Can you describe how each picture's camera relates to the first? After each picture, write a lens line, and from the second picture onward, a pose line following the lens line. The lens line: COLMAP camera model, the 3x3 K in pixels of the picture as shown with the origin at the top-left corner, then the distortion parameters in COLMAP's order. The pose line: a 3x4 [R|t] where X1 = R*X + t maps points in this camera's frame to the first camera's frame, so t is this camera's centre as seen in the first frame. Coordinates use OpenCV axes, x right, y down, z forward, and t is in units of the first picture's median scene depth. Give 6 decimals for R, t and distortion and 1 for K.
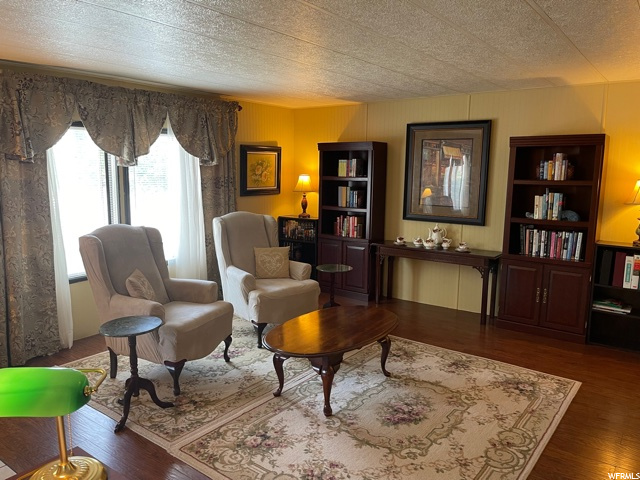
lens RADIAL K [[482.6, 0, 325.6], [0, 482.6, 243.2], [0, 0, 1]] dist [0.032578, -0.026634]
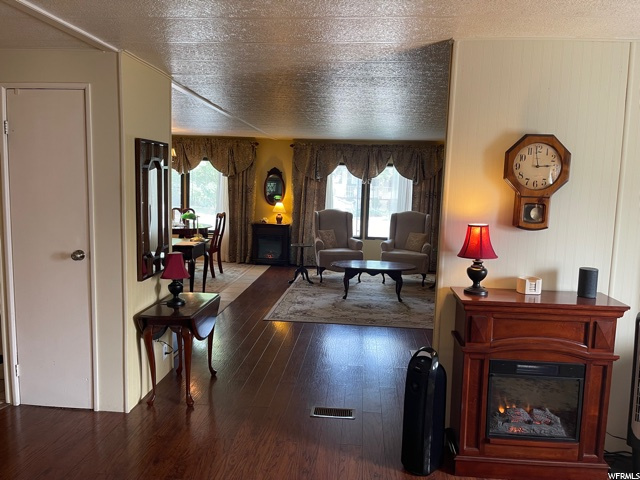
lens RADIAL K [[482.6, 0, 319.9], [0, 482.6, 239.1], [0, 0, 1]] dist [0.032578, -0.026634]
pose [[0.523273, 0.102723, -0.845951, 1.352218], [-0.157703, 0.987234, 0.022329, 0.054872], [0.837446, 0.121724, 0.532793, -0.194549]]
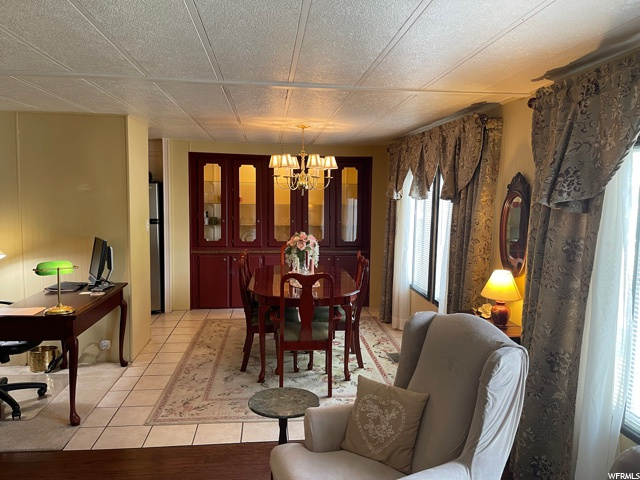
lens RADIAL K [[482.6, 0, 321.4], [0, 482.6, 243.4], [0, 0, 1]] dist [0.032578, -0.026634]
pose [[-0.731382, 0.039484, -0.680824, 0.074102], [-0.135592, 0.969972, 0.201914, -0.203956], [0.668352, 0.239990, -0.704067, 1.207078]]
